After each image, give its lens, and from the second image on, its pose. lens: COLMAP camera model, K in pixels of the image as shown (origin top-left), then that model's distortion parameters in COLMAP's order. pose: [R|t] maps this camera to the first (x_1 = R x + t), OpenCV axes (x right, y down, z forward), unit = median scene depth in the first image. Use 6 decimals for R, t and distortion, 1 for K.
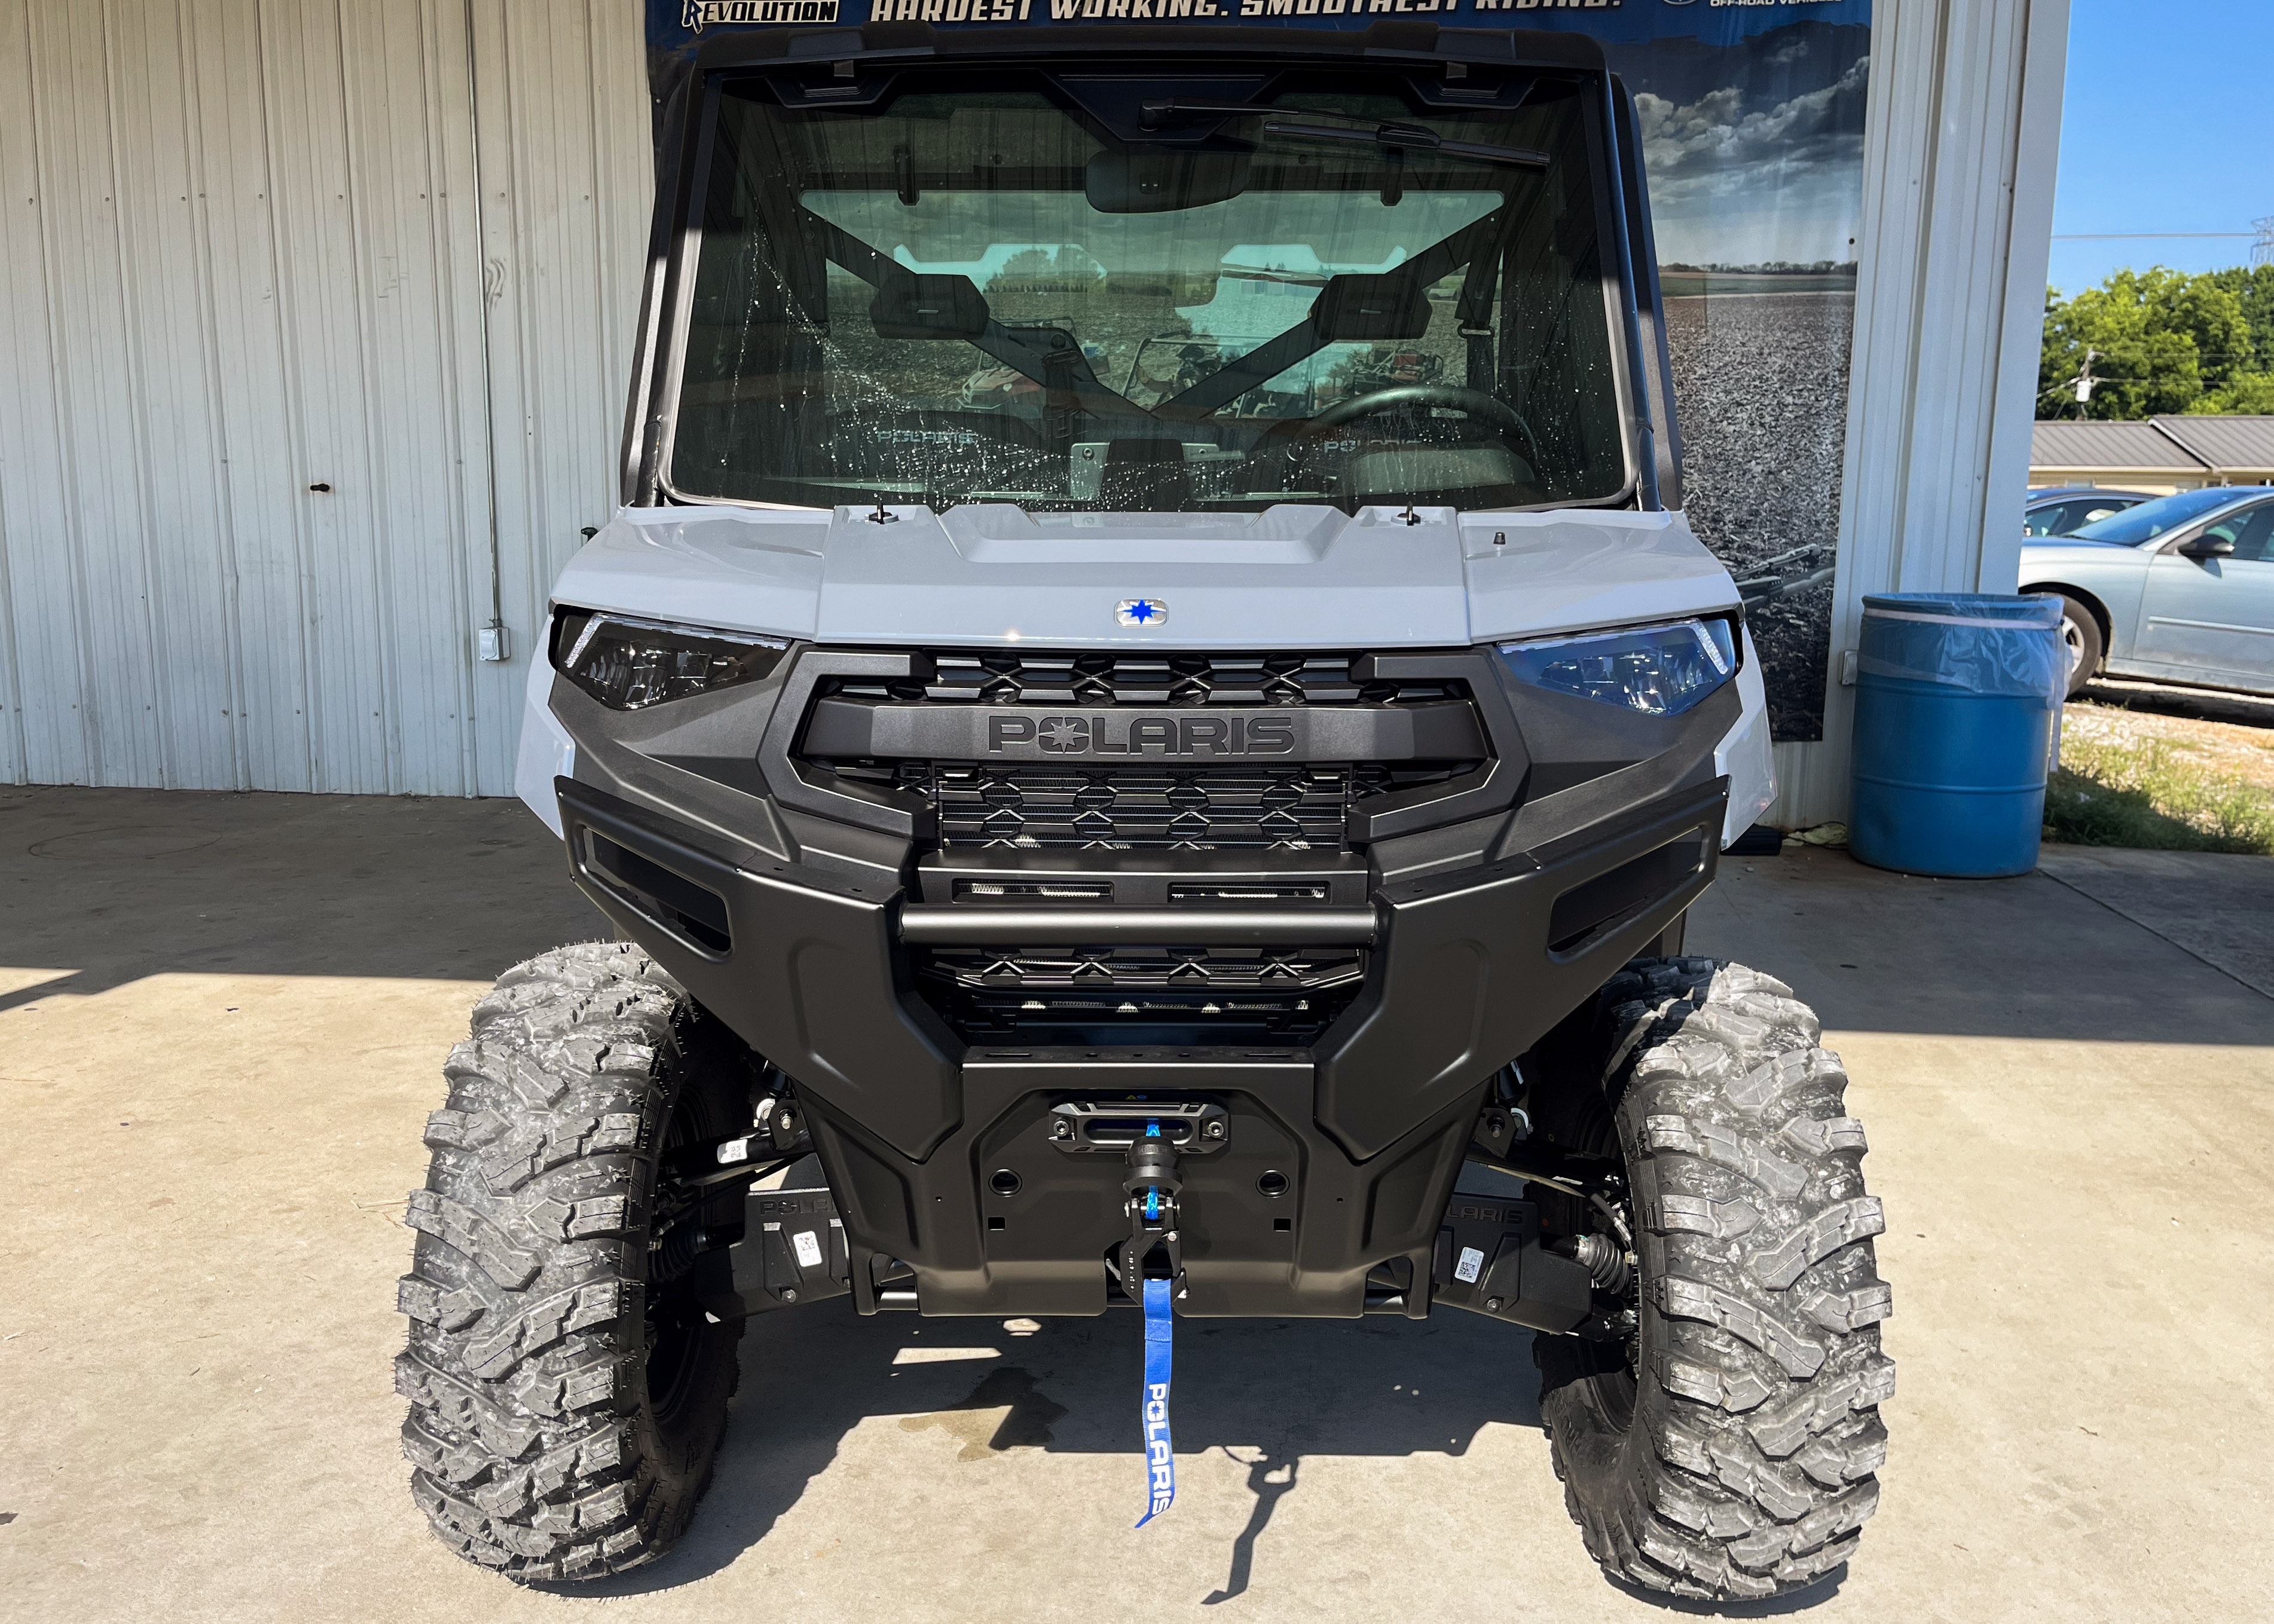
lens RADIAL K [[1784.5, 0, 1046.8], [0, 1784.5, 725.3], [0, 0, 1]] dist [0.027034, 0.000071]
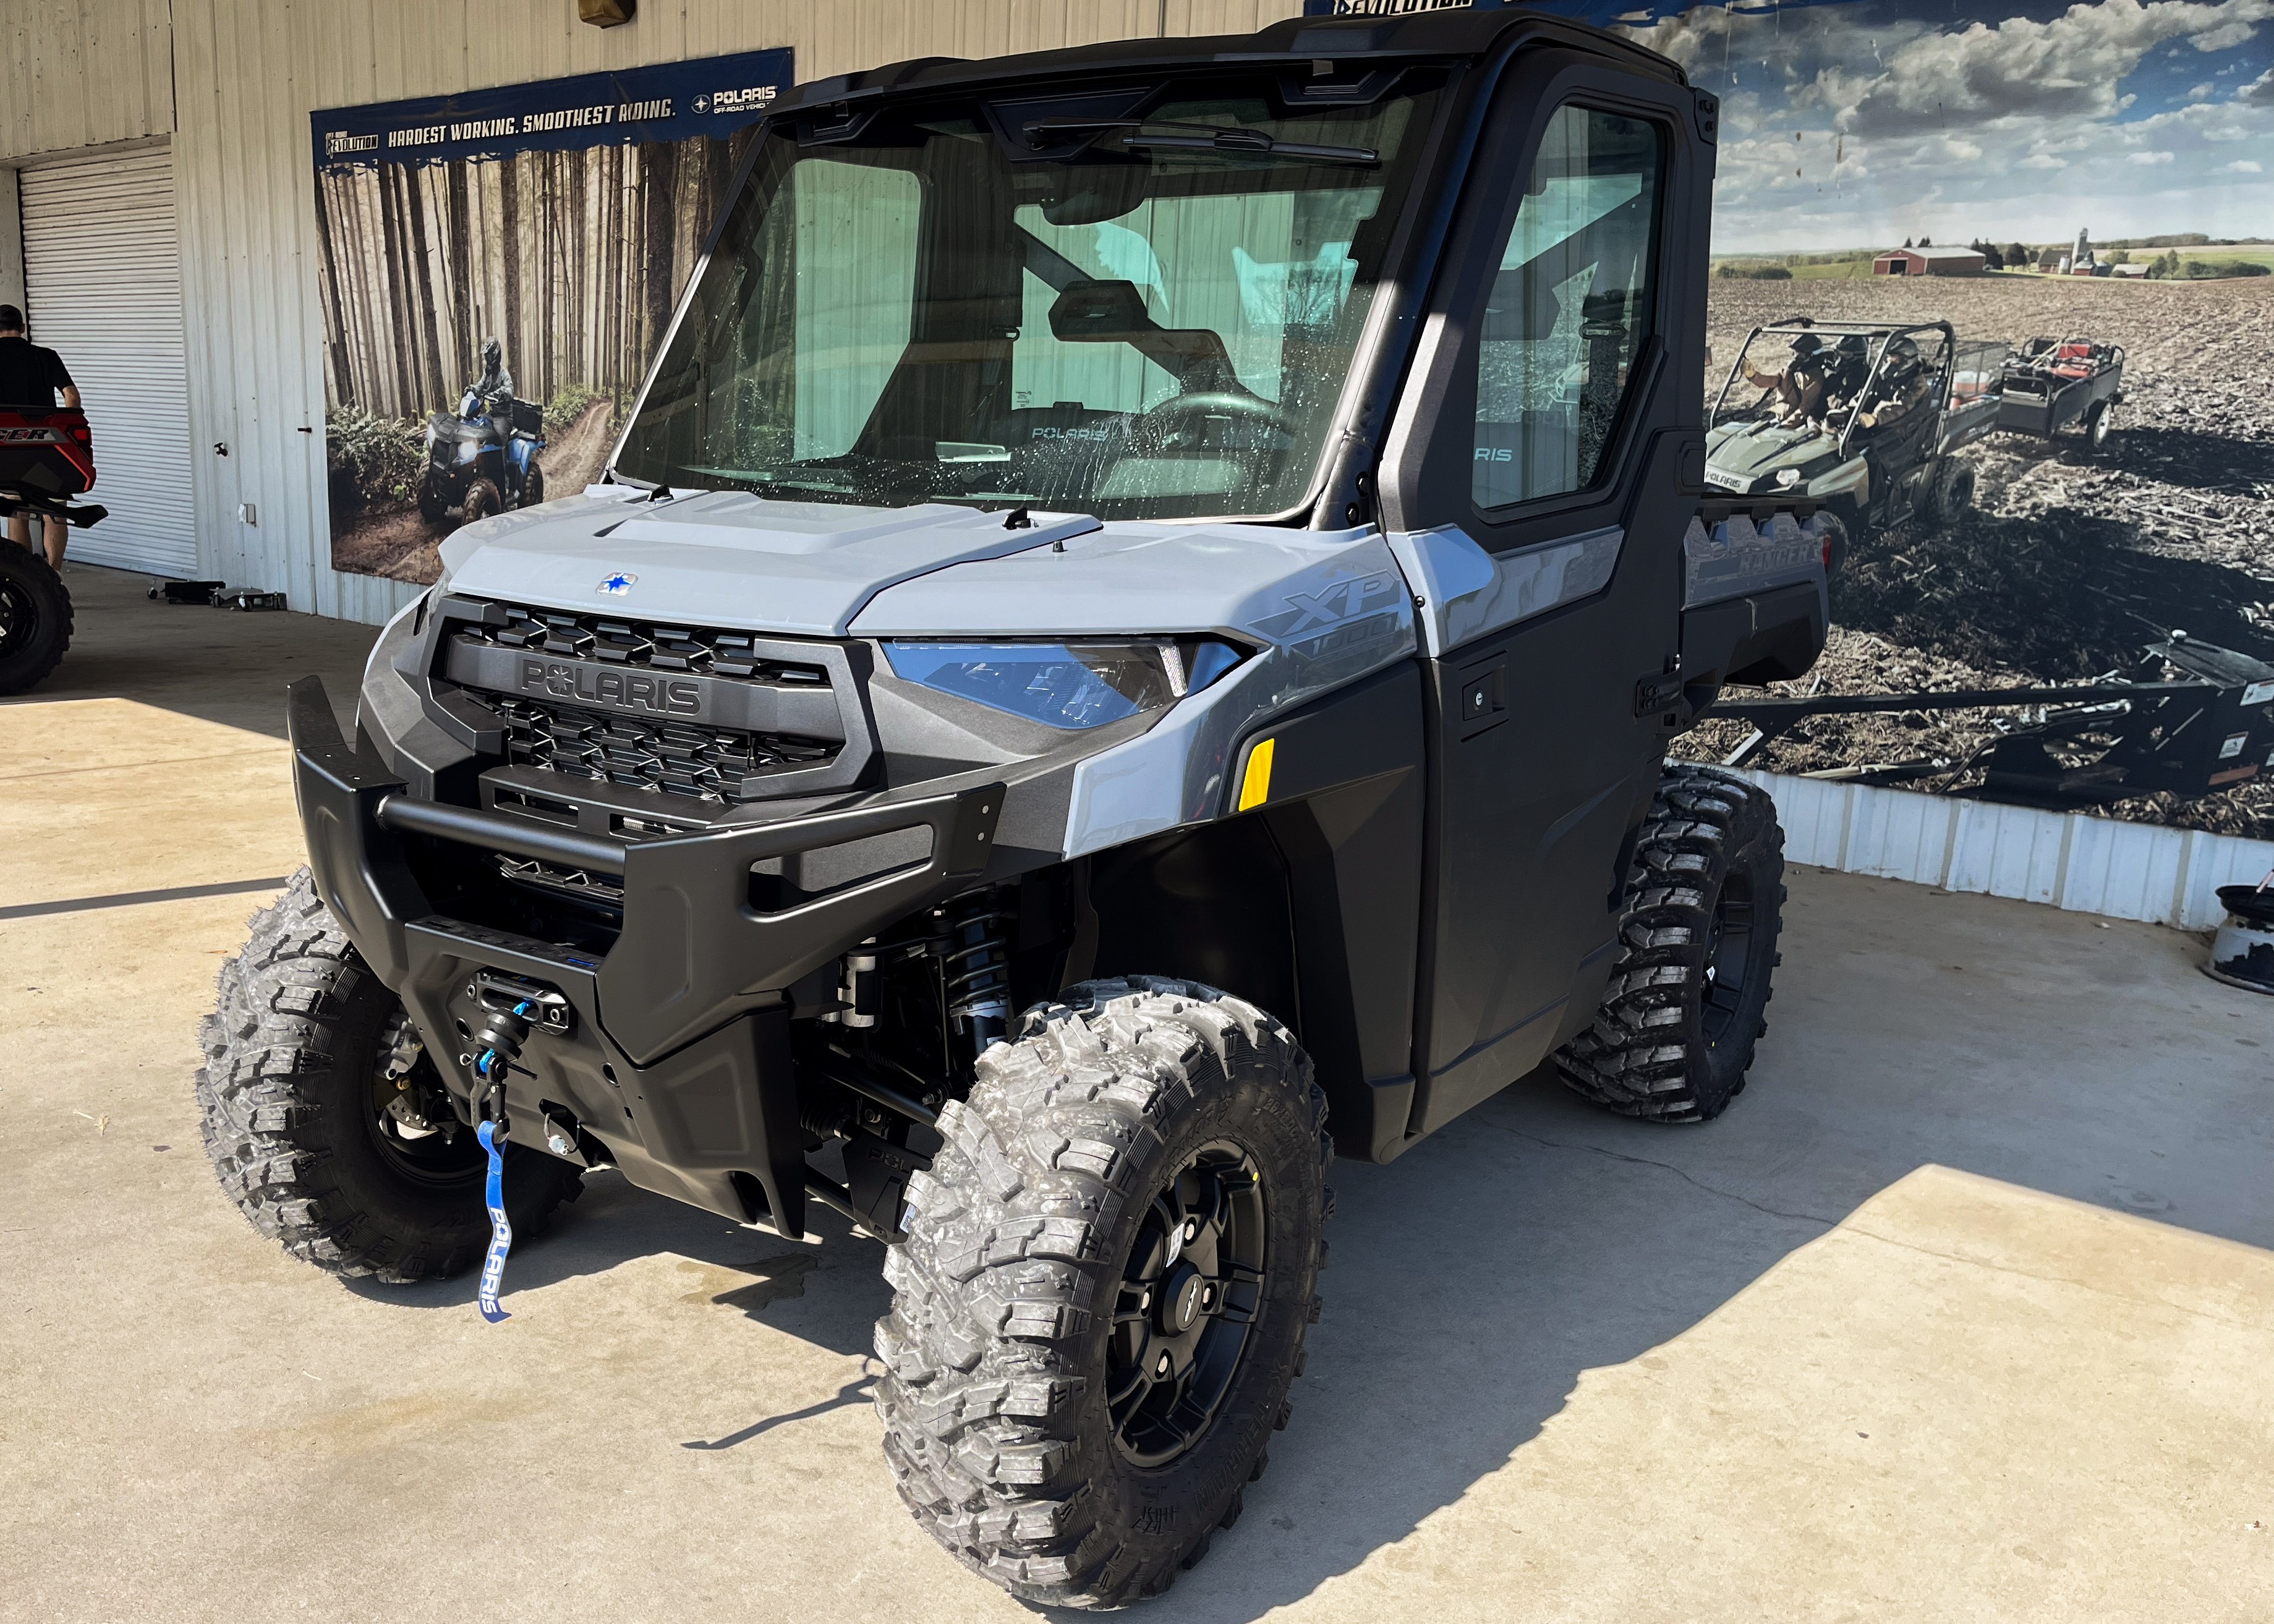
lens RADIAL K [[1791.6, 0, 1018.3], [0, 1791.6, 737.3], [0, 0, 1]] dist [0.121845, -0.177770]
pose [[0.832807, 0.116742, -0.541113, 0.614206], [-0.110342, 0.992902, 0.044391, -0.029198], [0.542454, 0.022739, 0.839778, 0.088546]]
